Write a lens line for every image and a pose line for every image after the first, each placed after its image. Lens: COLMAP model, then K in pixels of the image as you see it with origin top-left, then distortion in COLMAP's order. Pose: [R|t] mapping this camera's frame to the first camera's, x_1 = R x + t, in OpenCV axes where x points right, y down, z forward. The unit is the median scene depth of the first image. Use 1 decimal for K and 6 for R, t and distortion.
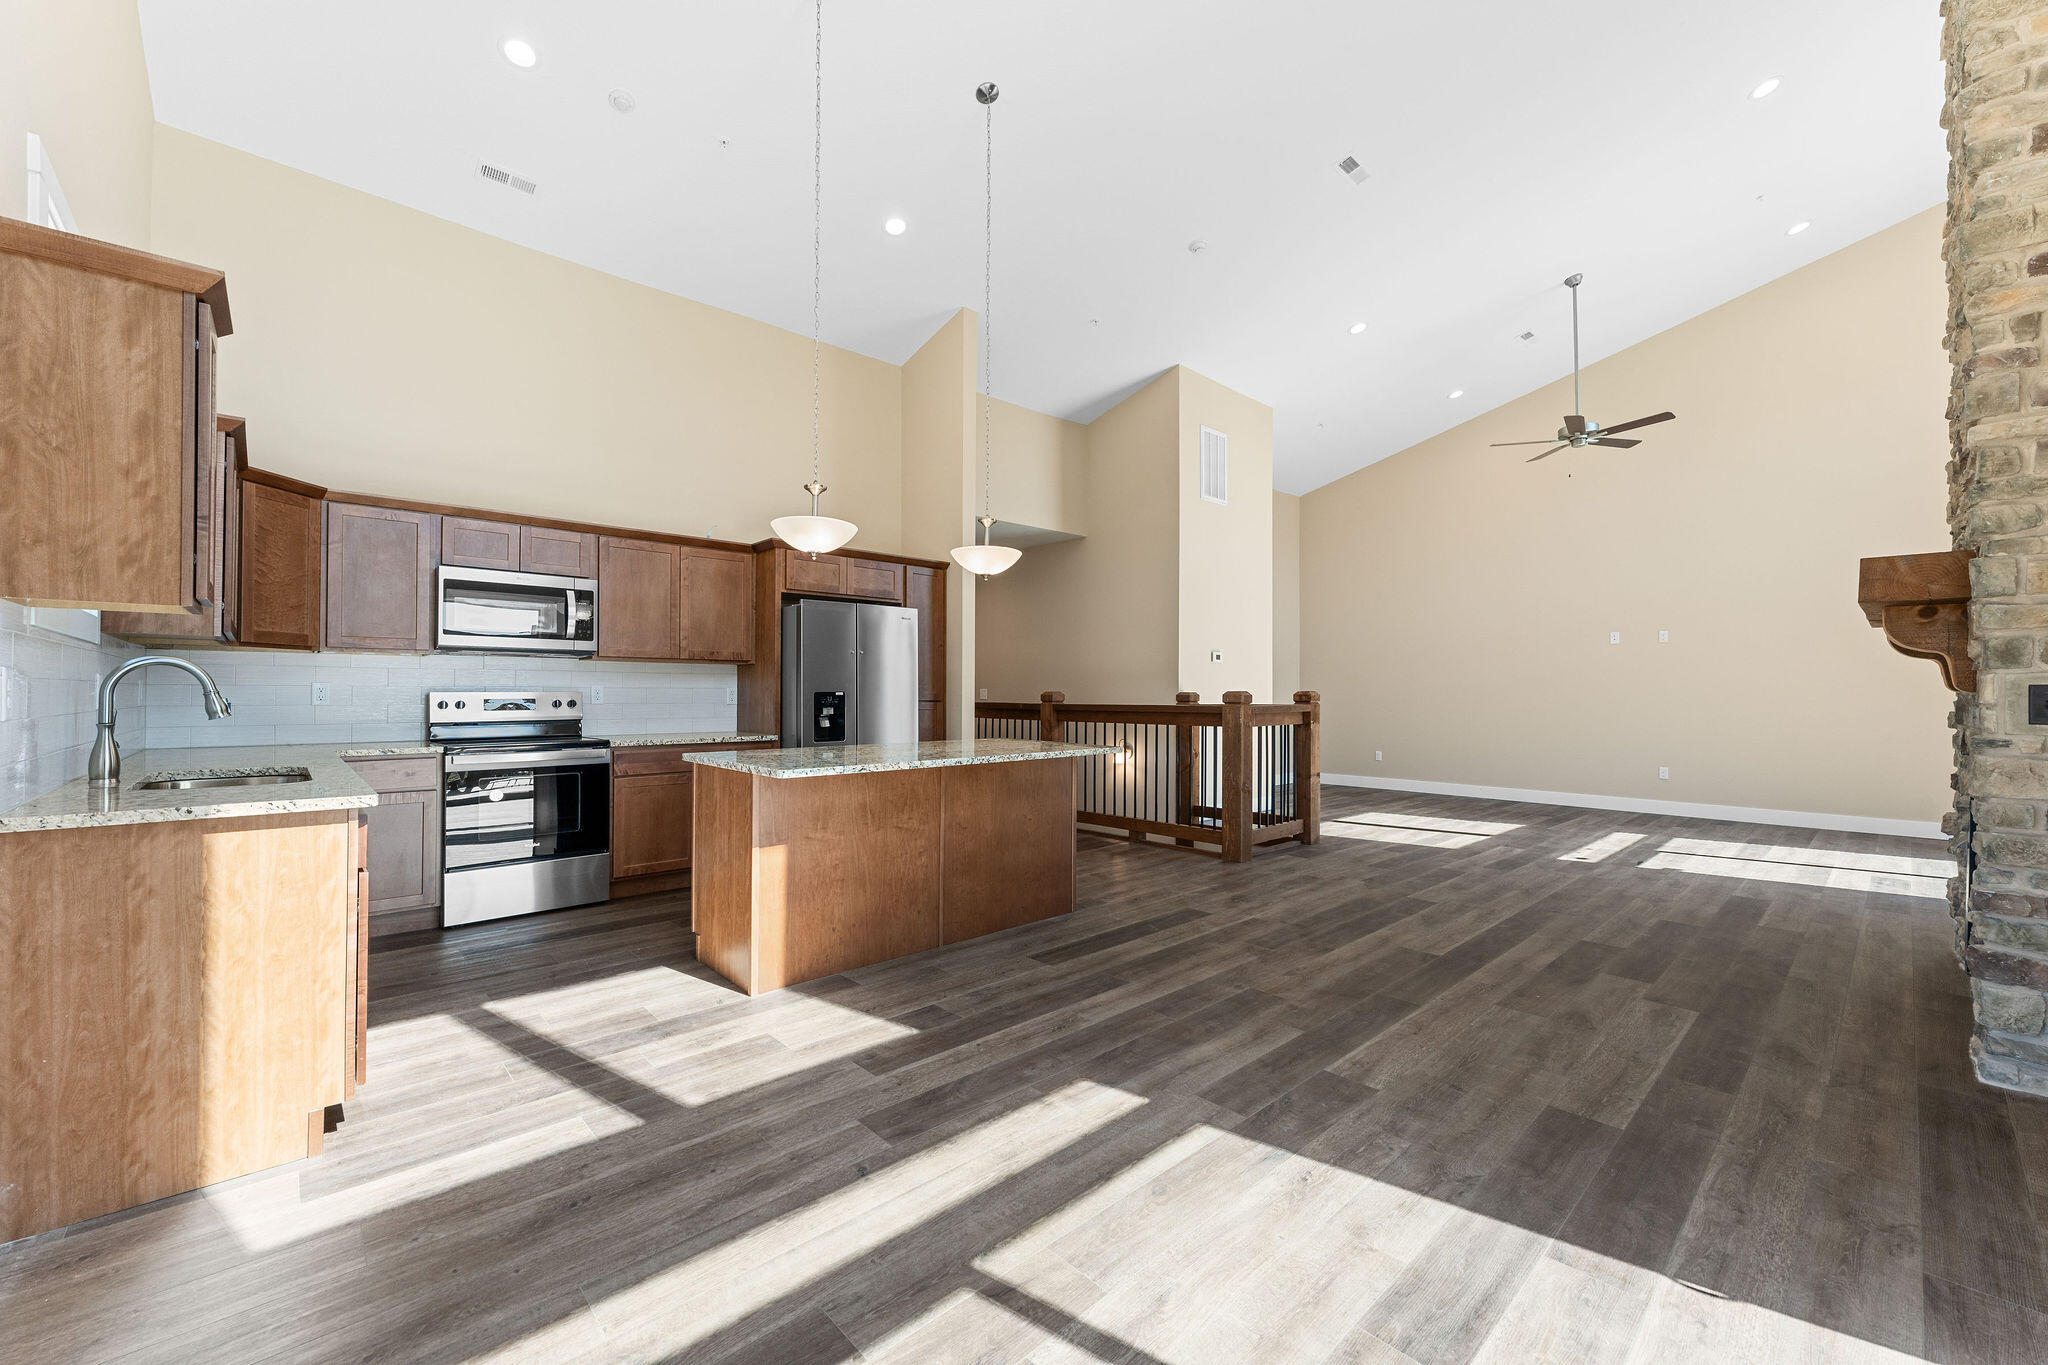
lens RADIAL K [[811.6, 0, 1018.1], [0, 811.6, 690.7], [0, 0, 1]] dist [-0.000236, -0.000076]
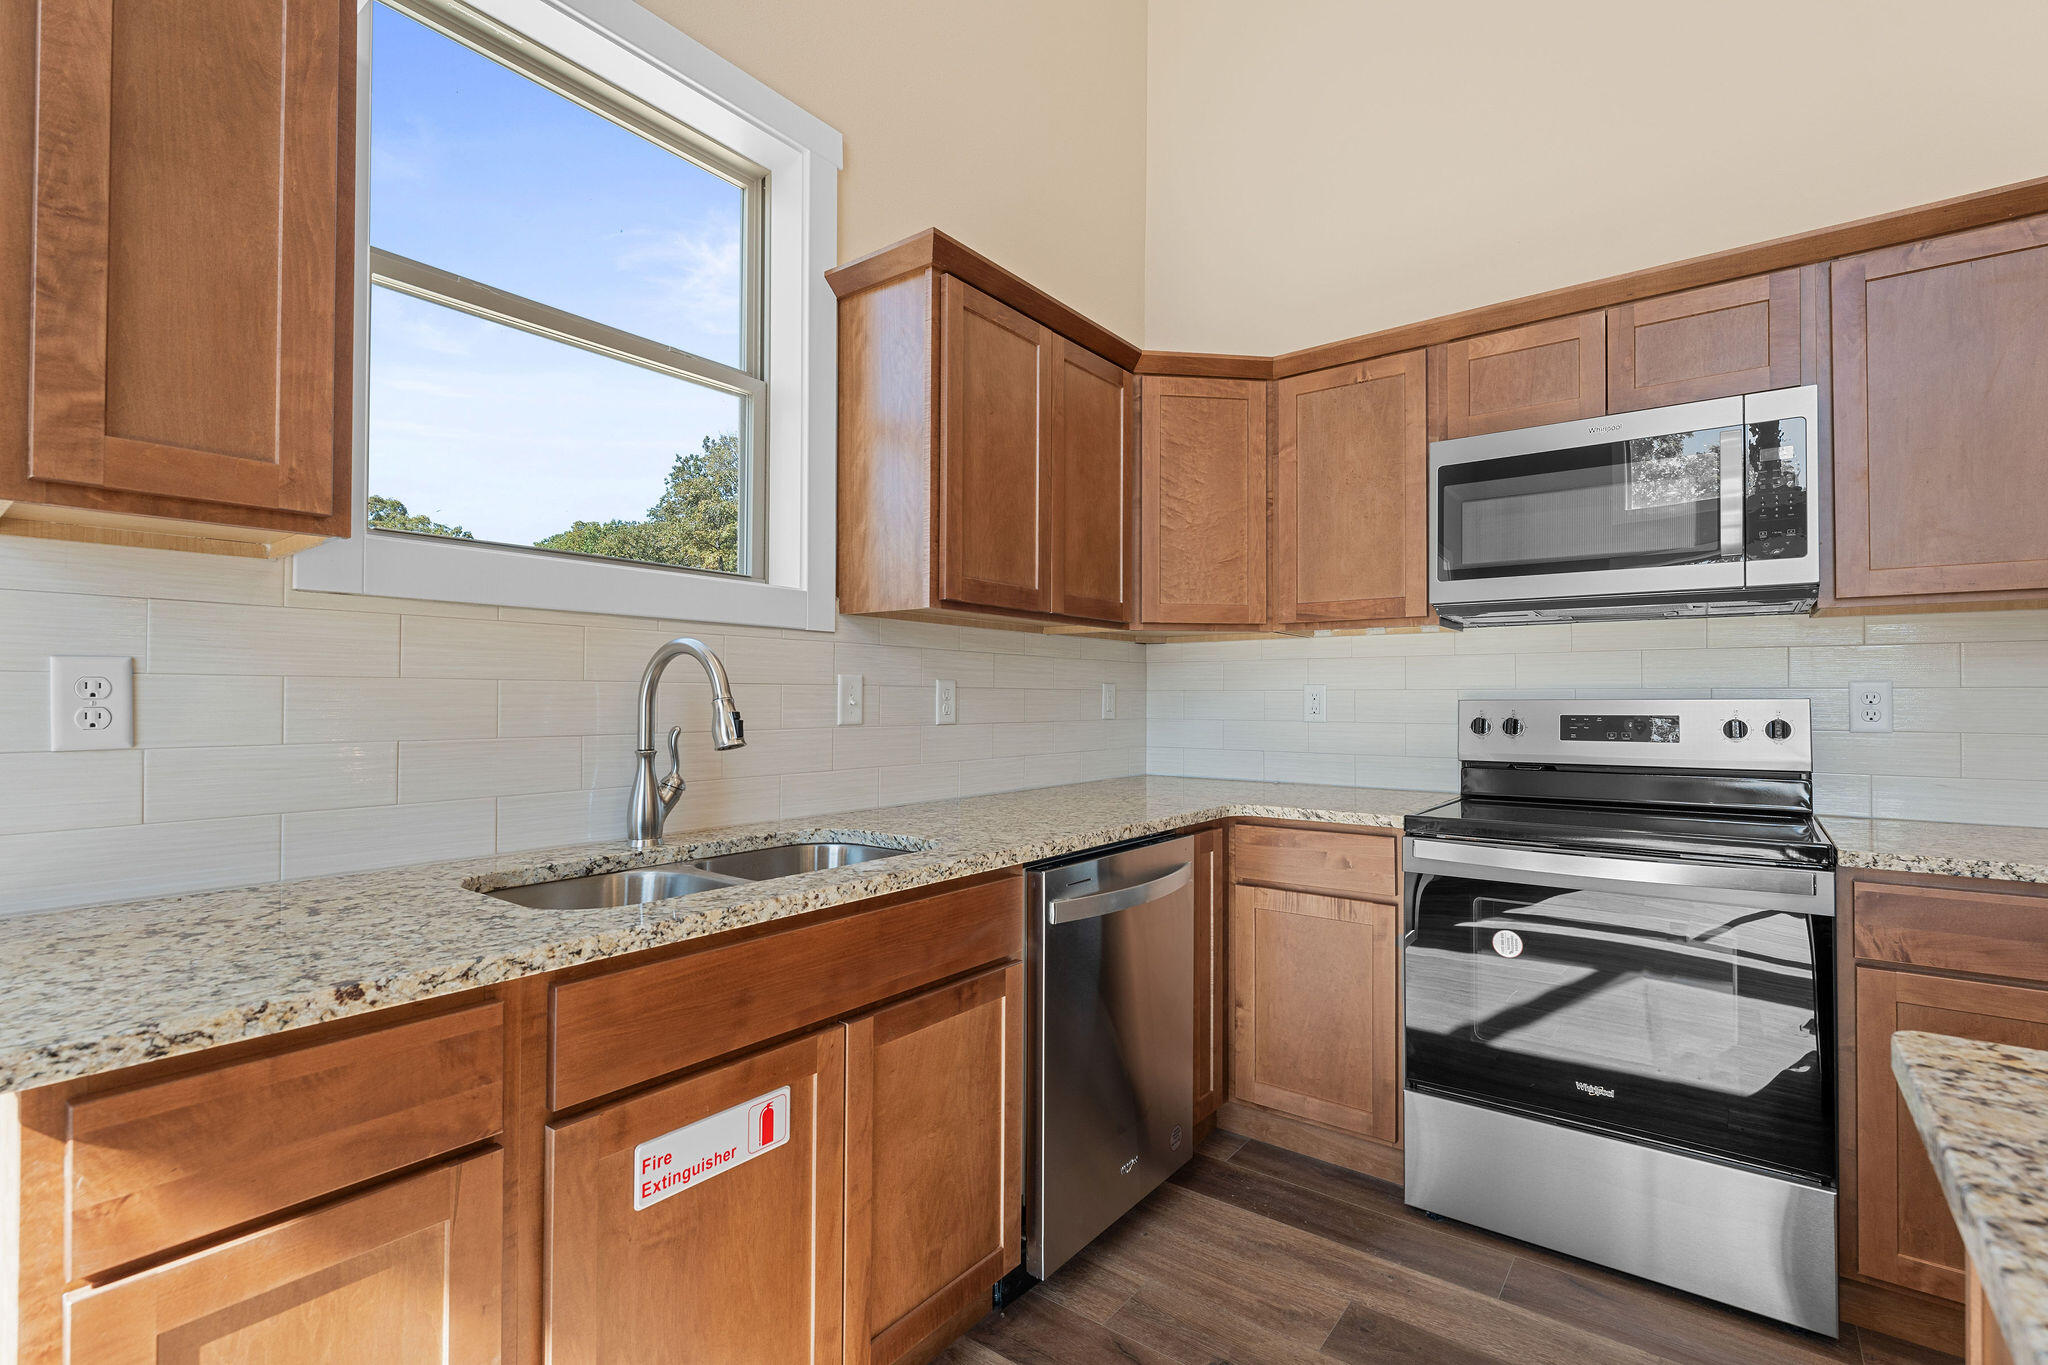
lens RADIAL K [[929.1, 0, 1026.2], [0, 929.1, 687.5], [0, 0, 1]] dist [-0.002646, -0.001576]
pose [[0.170899, -0.015371, -0.985169, -0.253958], [0.000367, 0.999879, -0.015537, 0.003519], [0.985289, 0.002294, 0.170884, 0.828691]]
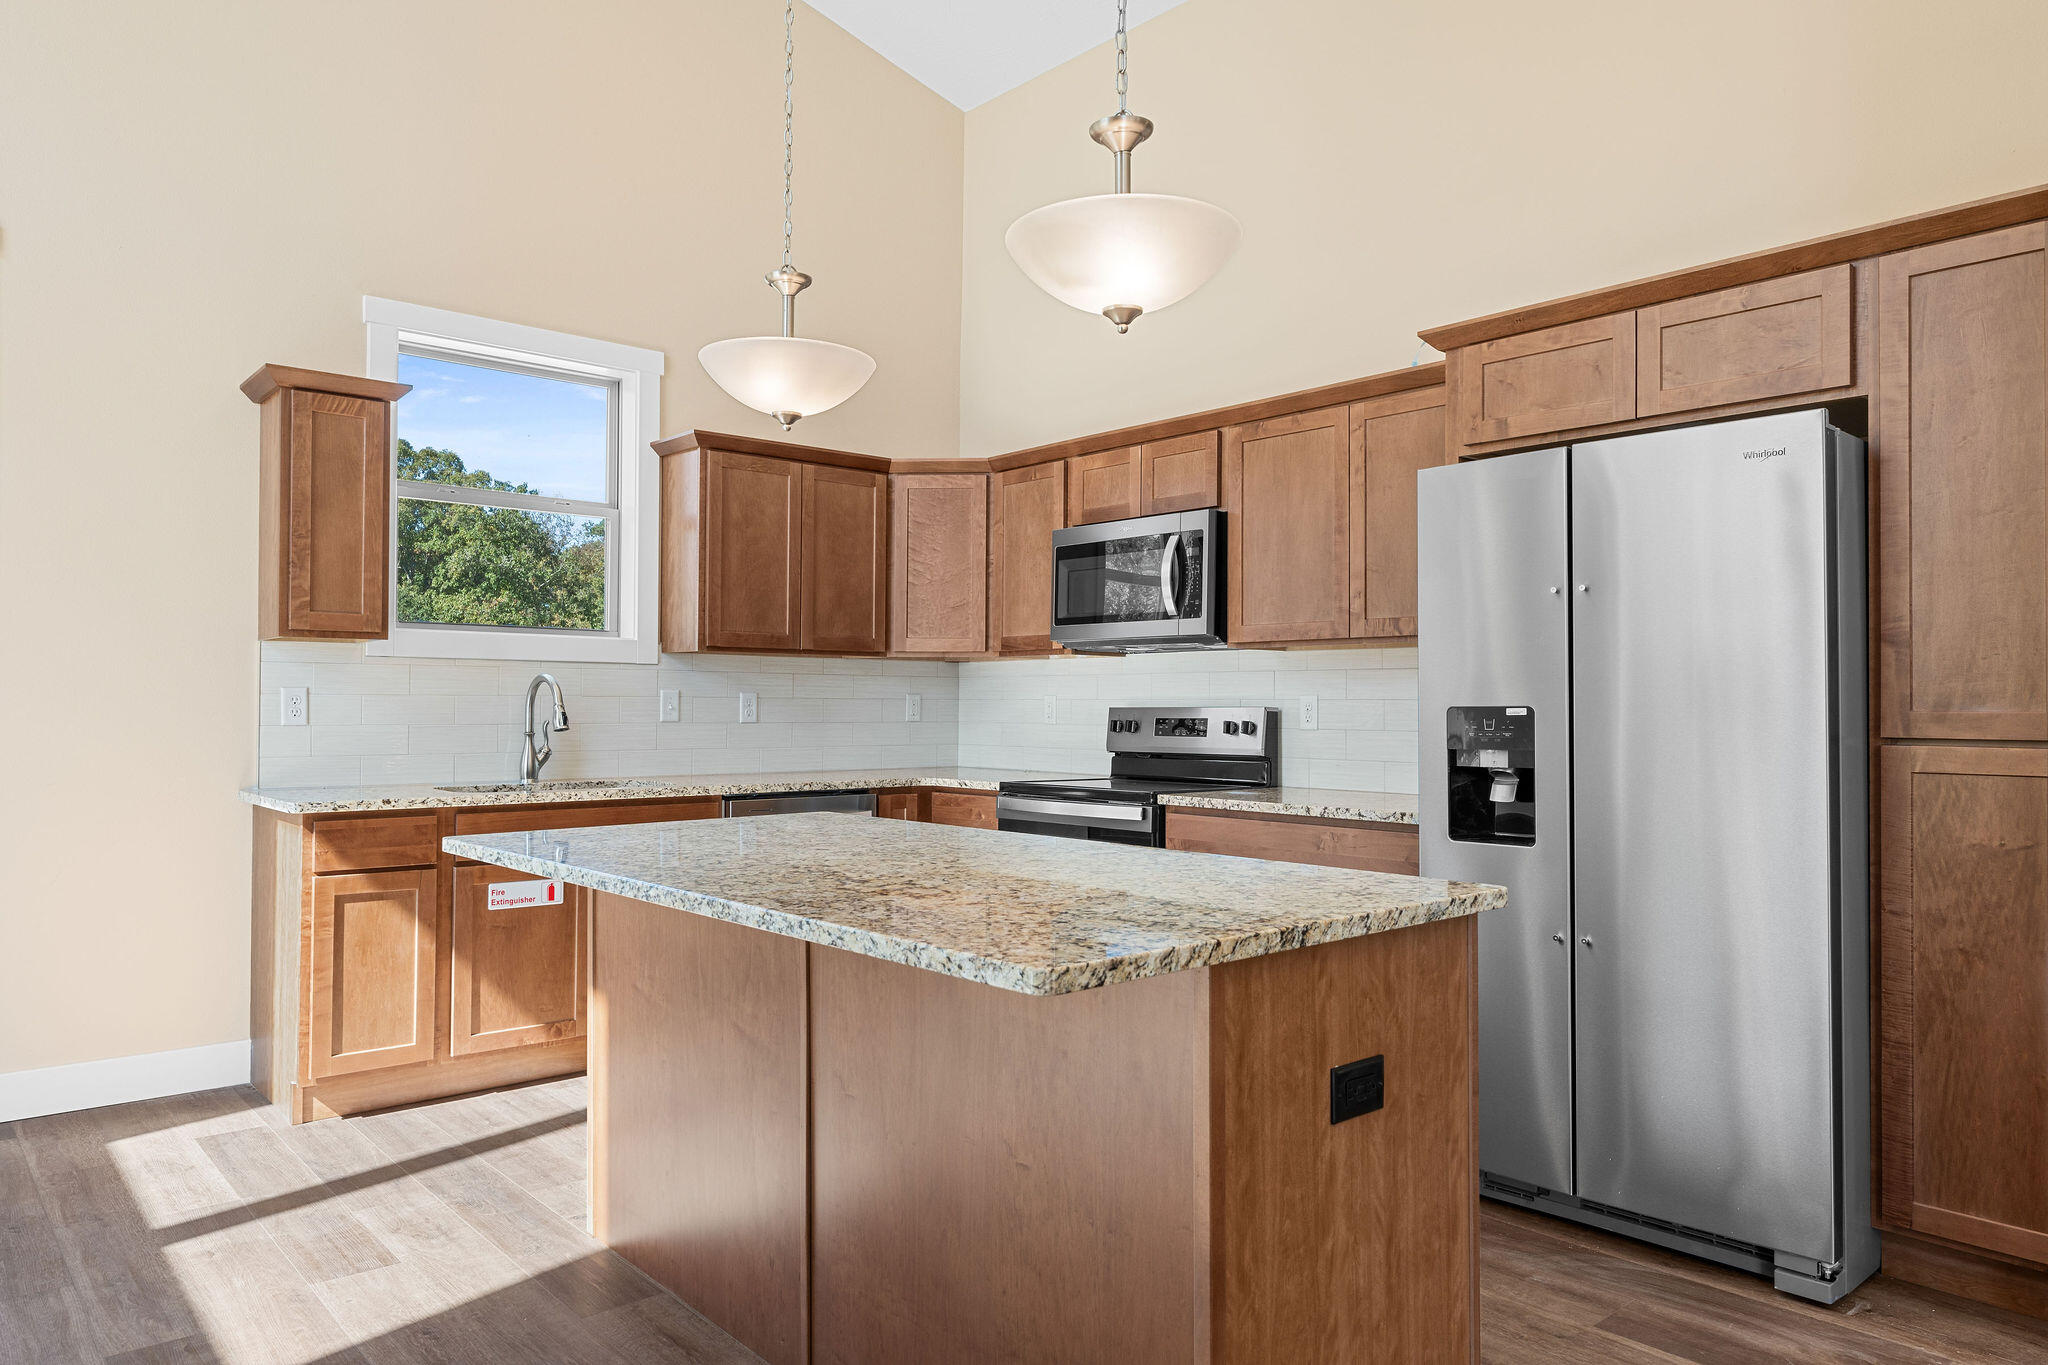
lens RADIAL K [[1344.5, 0, 1017.5], [0, 1344.5, 682.8], [0, 0, 1]] dist [0.002578, 0.003205]
pose [[-0.027477, -0.019783, -0.999427, 0.585299], [-0.002644, 0.999802, -0.019718, 0.004751], [0.999619, 0.002101, -0.027524, 1.253037]]
